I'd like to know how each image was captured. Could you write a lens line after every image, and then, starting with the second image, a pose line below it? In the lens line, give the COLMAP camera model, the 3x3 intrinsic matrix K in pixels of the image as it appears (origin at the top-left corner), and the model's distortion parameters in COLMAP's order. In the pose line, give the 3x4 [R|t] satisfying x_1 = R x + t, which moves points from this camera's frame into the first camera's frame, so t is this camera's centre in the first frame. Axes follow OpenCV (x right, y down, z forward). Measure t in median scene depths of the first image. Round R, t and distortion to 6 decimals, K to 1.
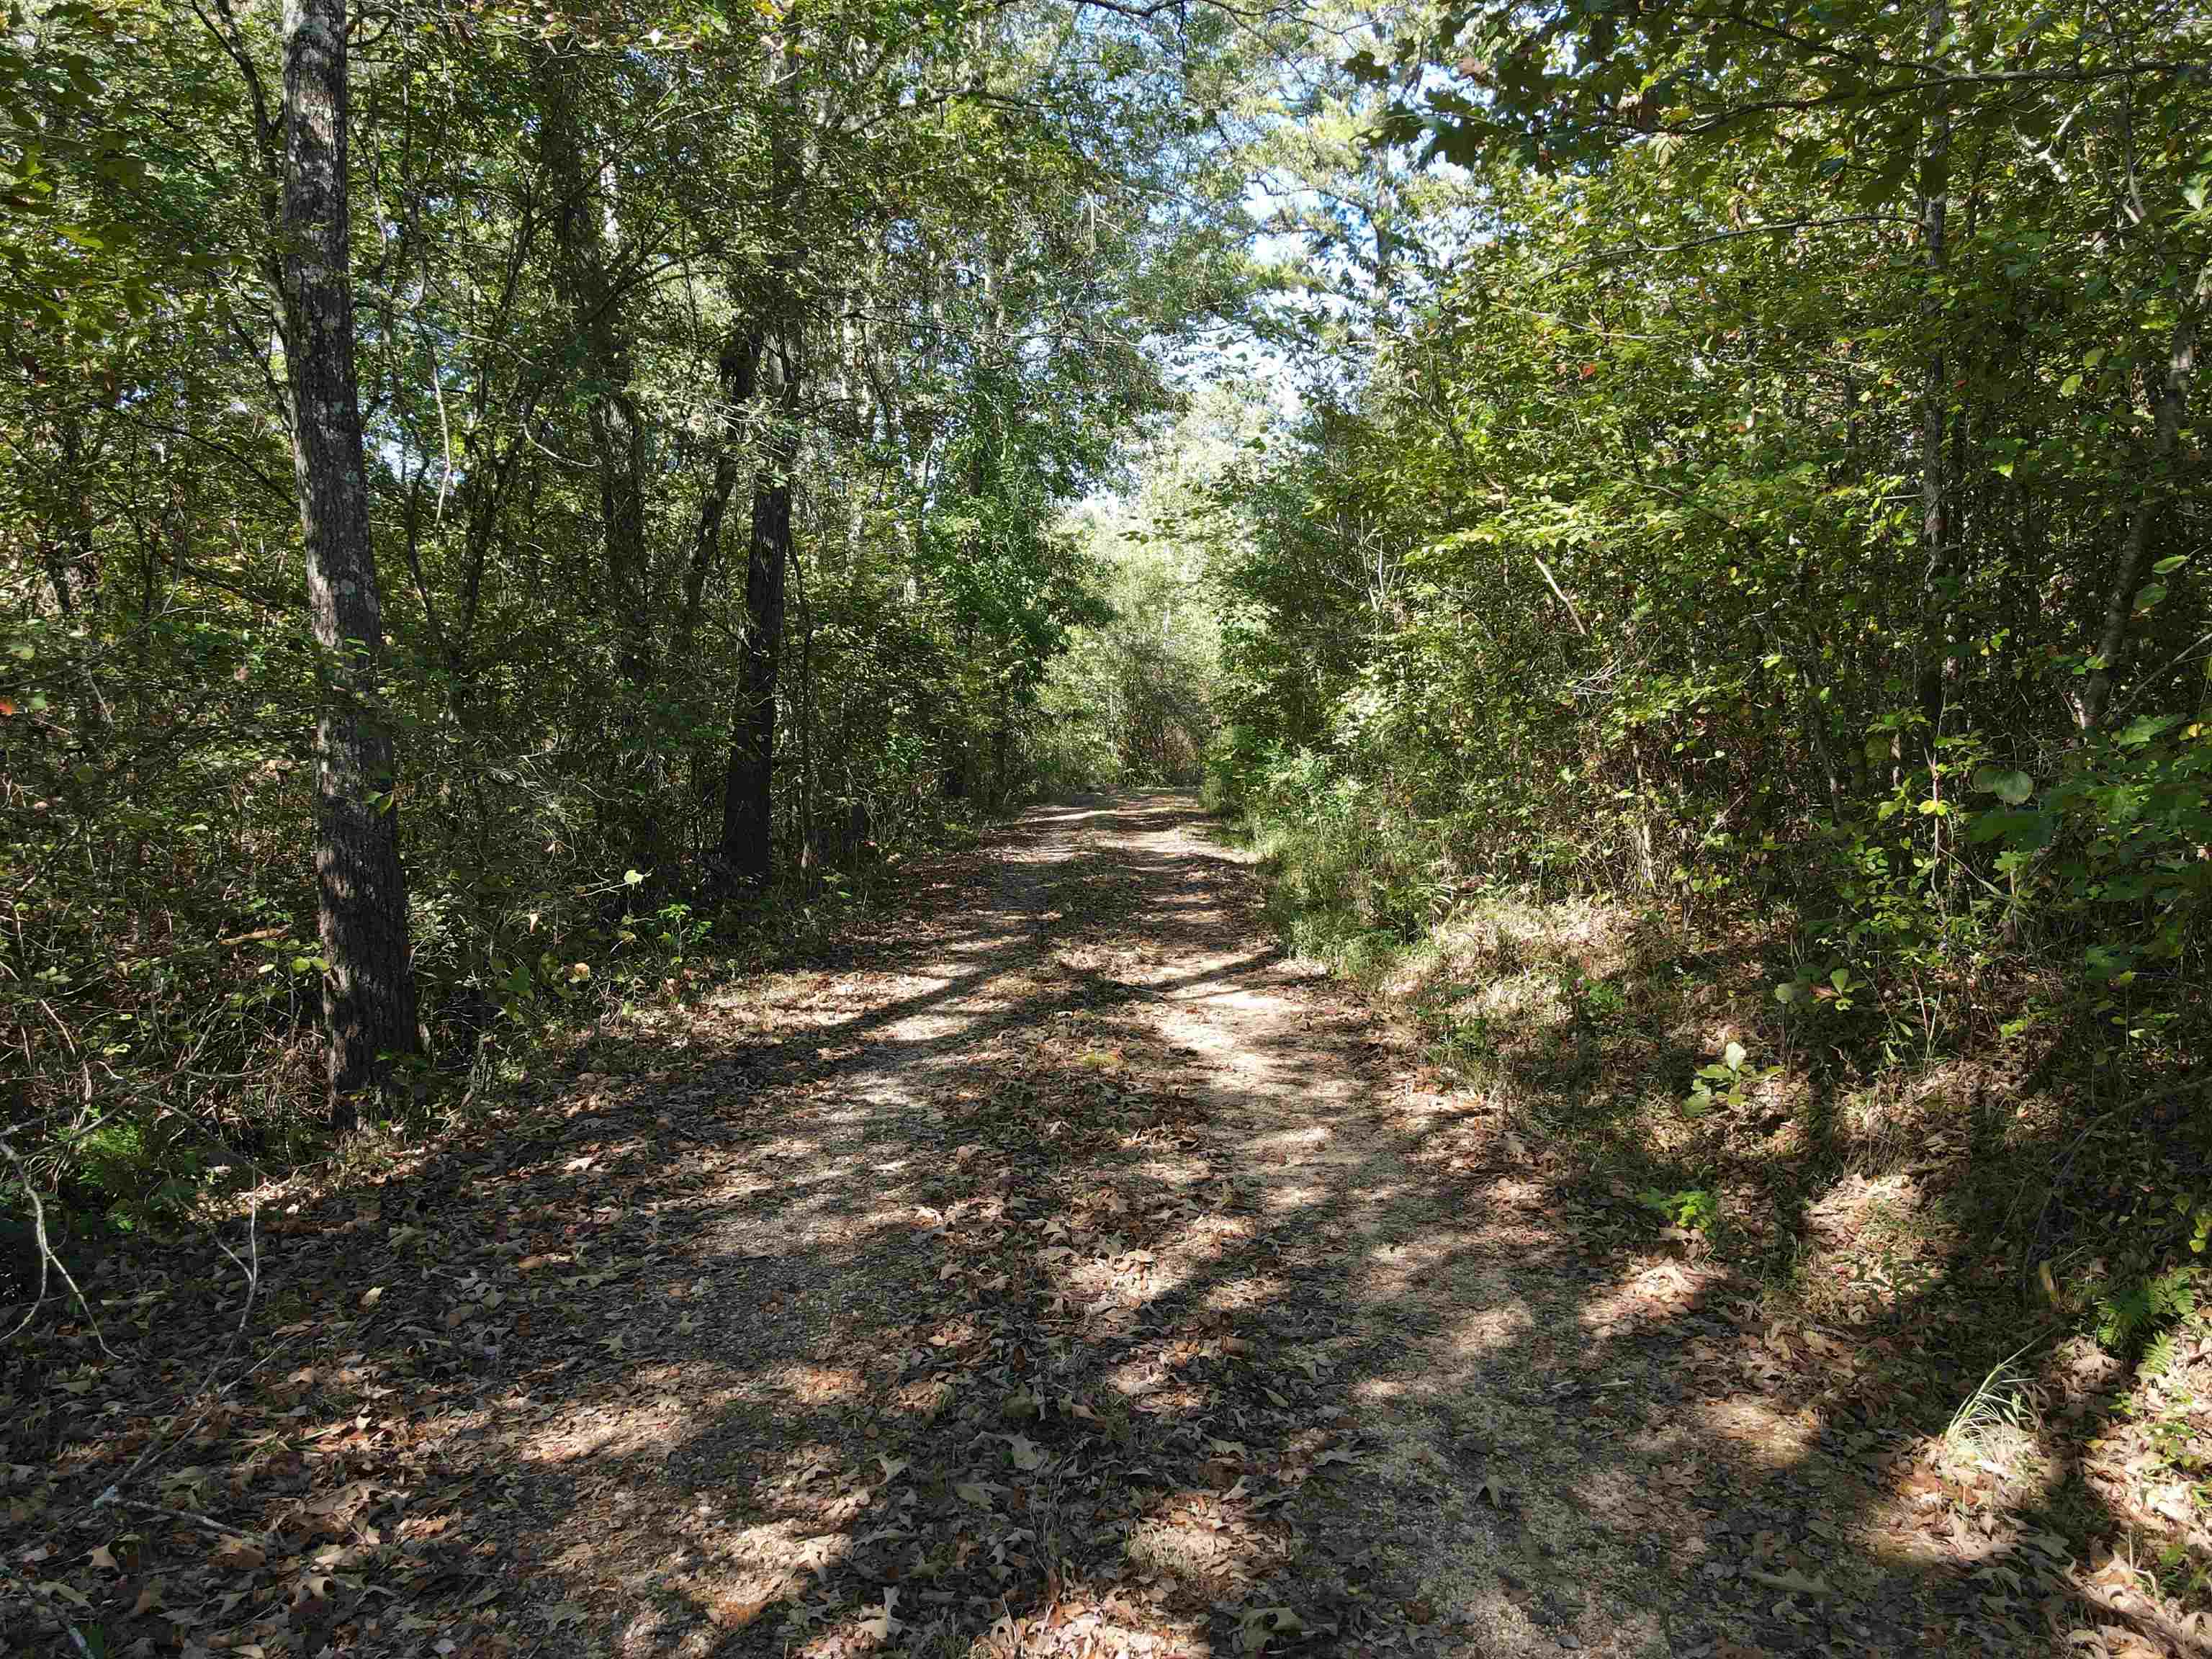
lens RADIAL K [[1558.9, 0, 1105.8], [0, 1558.9, 829.0], [0, 0, 1]] dist [-0.003361, 0.000956]
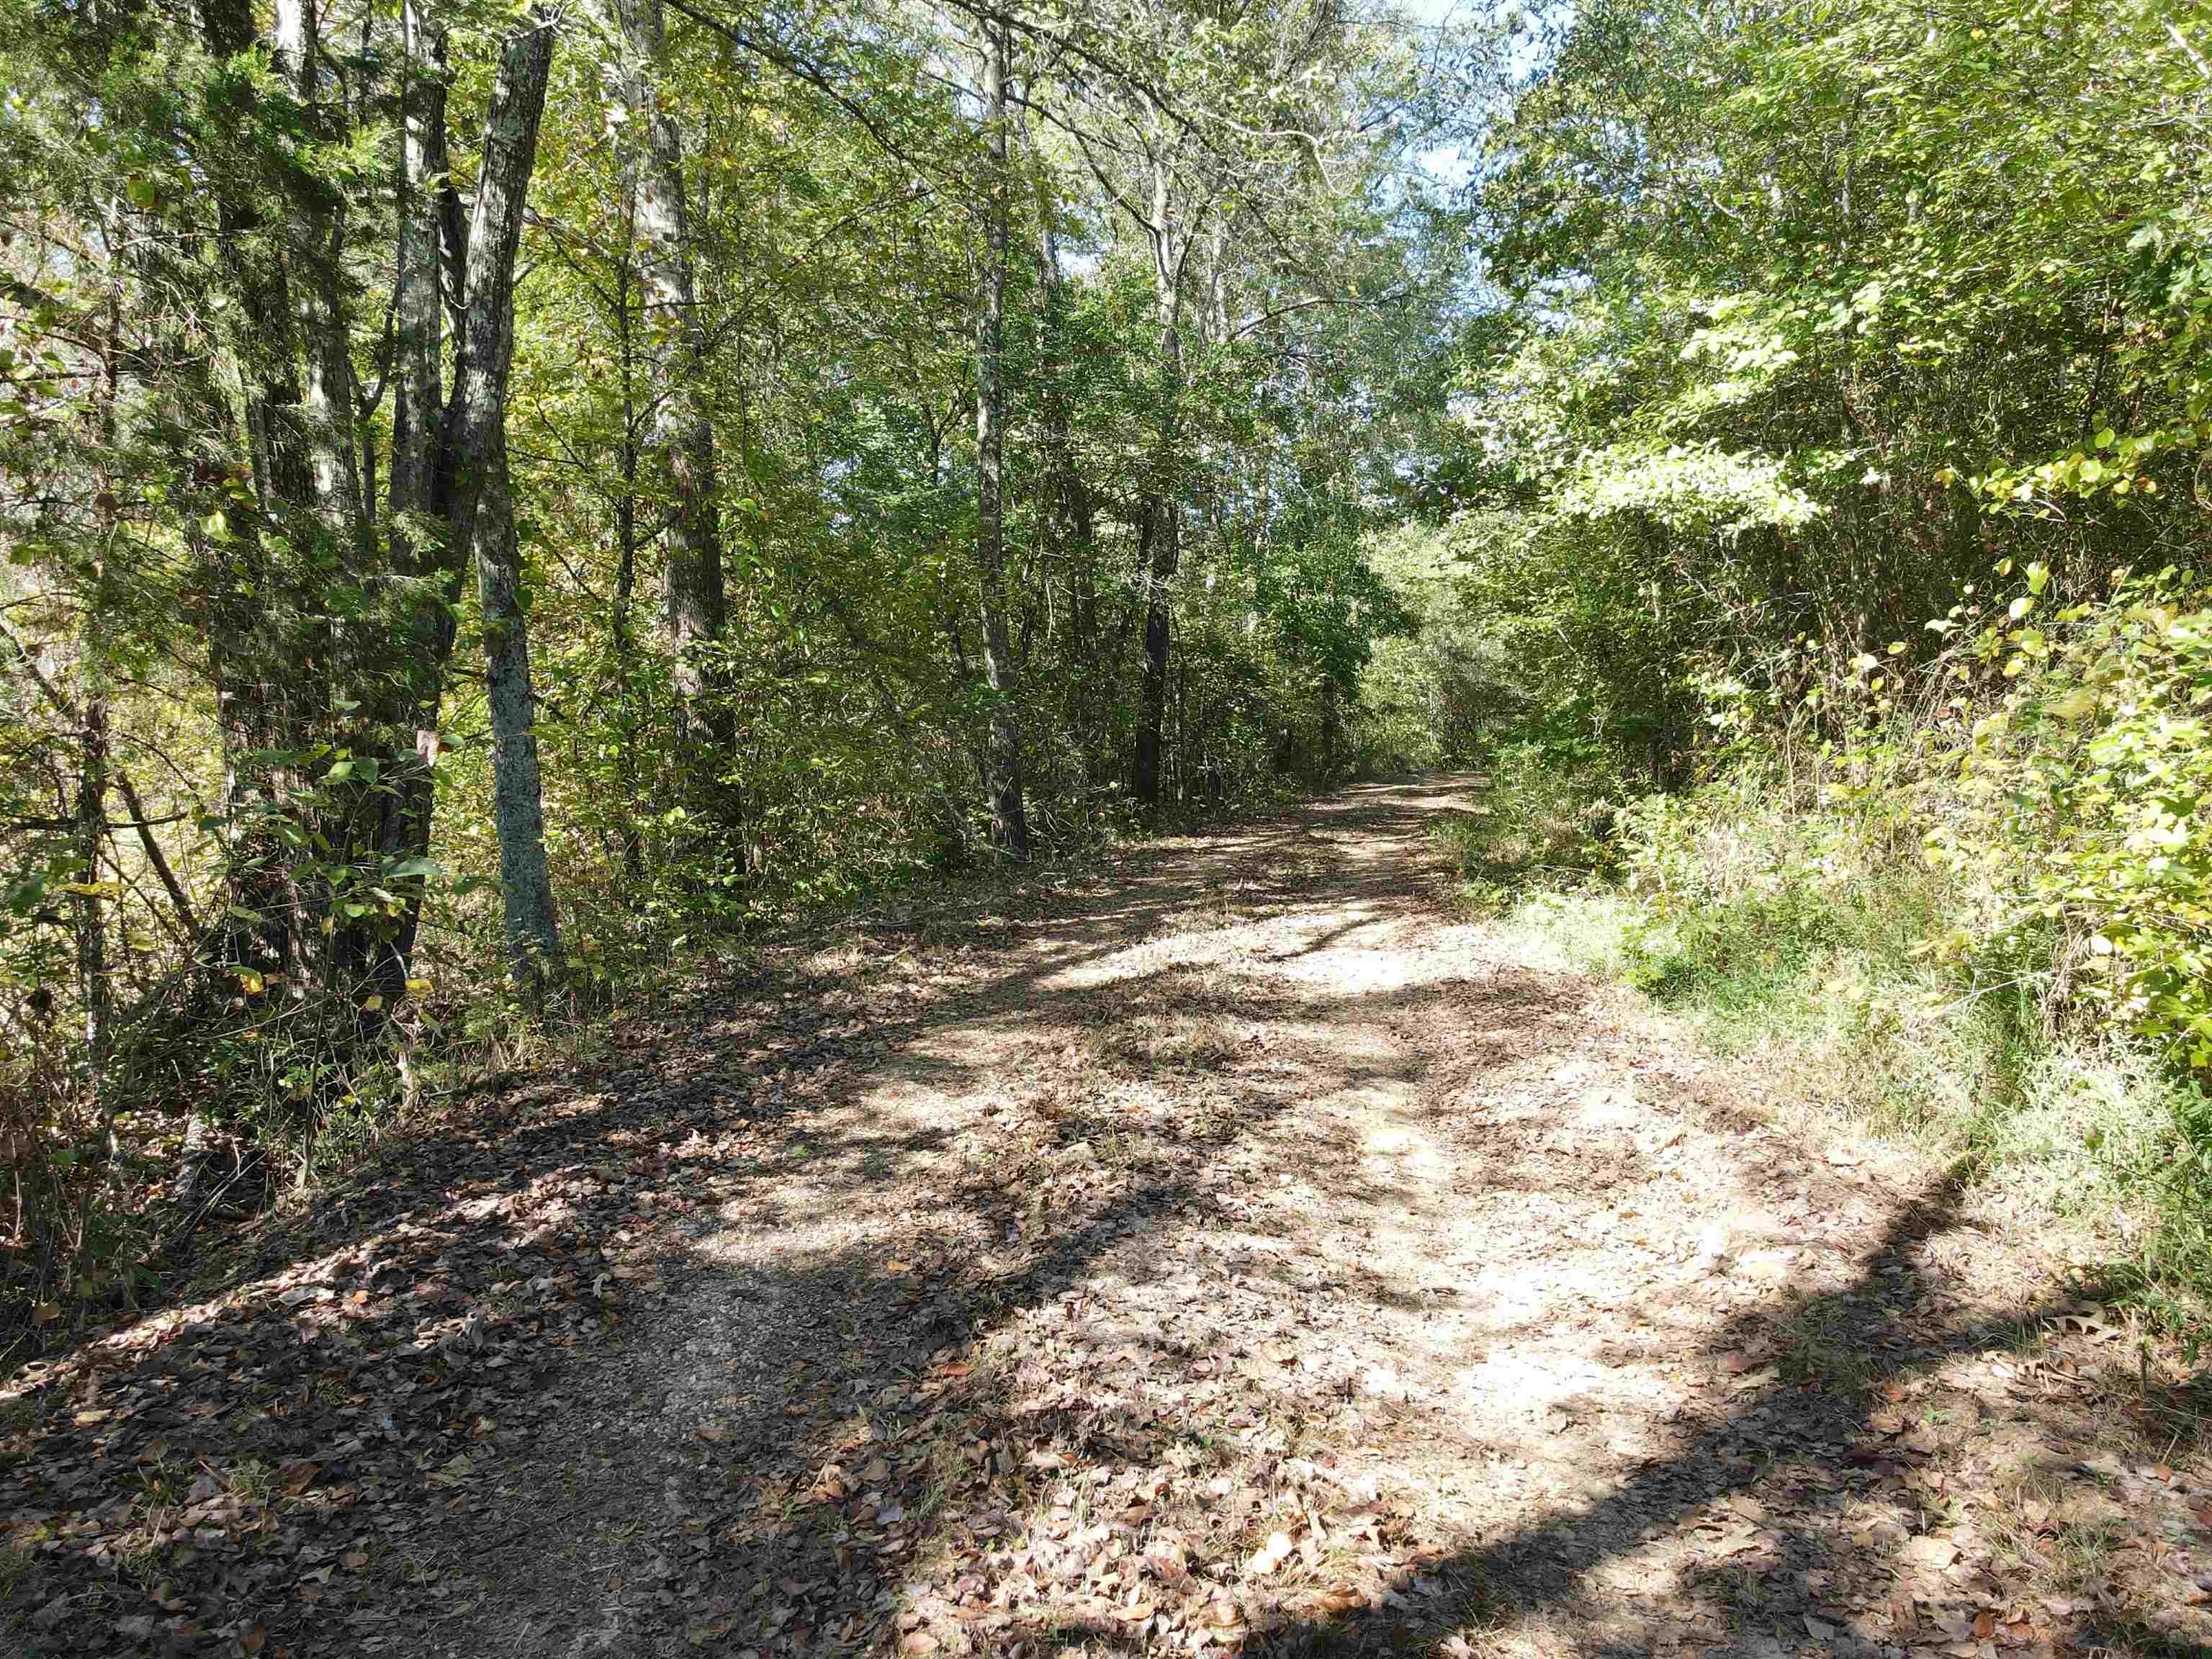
lens RADIAL K [[1558.9, 0, 1106.5], [0, 1558.9, 827.4], [0, 0, 1]] dist [-0.003361, 0.000956]
pose [[0.974326, 0.005331, -0.225078, 0.063233], [-0.004654, 0.999983, 0.003540, 0.026296], [0.225093, -0.002402, 0.974334, -0.383698]]
